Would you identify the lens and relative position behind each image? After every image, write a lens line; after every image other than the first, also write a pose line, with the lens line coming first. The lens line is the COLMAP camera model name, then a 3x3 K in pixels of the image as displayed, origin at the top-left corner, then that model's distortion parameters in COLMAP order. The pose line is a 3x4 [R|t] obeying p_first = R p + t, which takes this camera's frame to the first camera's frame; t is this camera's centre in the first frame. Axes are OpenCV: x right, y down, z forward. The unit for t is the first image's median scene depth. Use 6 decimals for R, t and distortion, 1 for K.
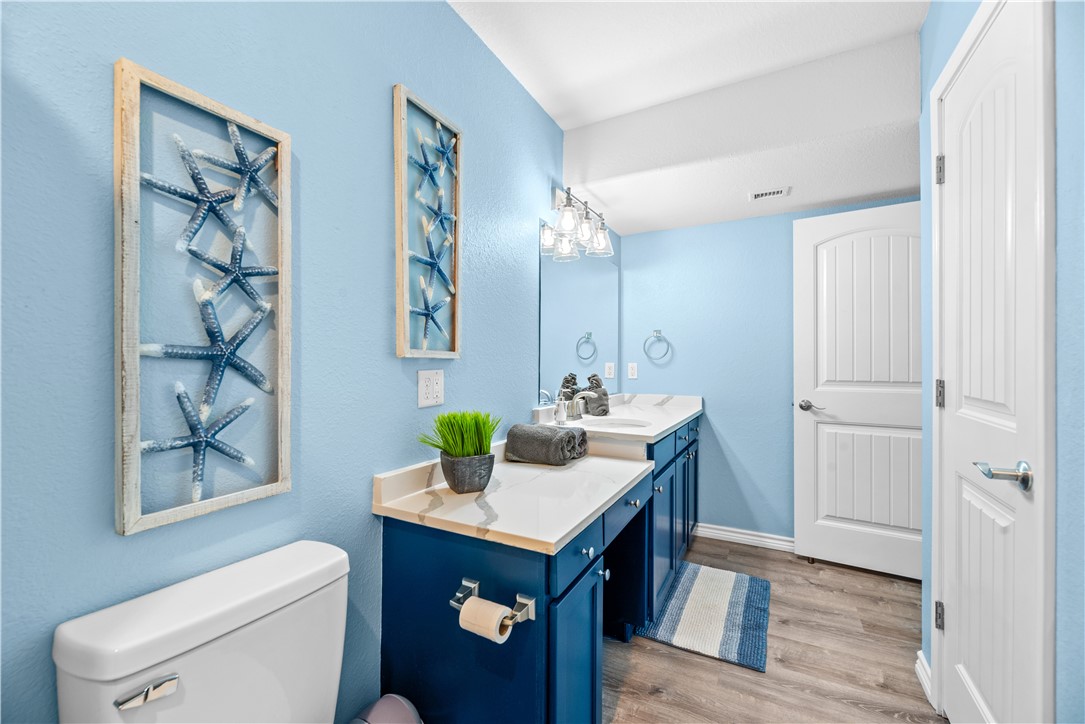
lens RADIAL K [[443.9, 0, 539.0], [0, 443.9, 366.6], [0, 0, 1]] dist [0.011688, 0.000080]
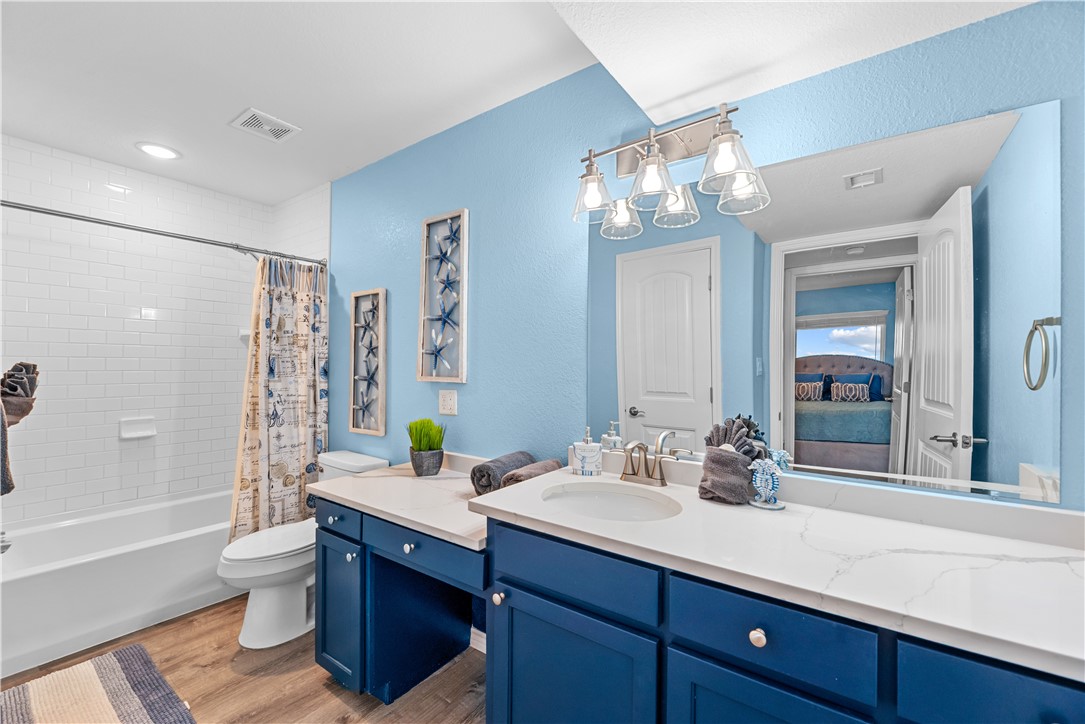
lens RADIAL K [[443.9, 0, 539.0], [0, 443.9, 366.6], [0, 0, 1]] dist [0.011688, 0.000080]
pose [[-0.142837, -0.002584, -0.989743, 1.201471], [-0.008855, 0.999960, -0.001333, -0.071056], [0.989707, 0.008573, -0.142855, 1.554648]]
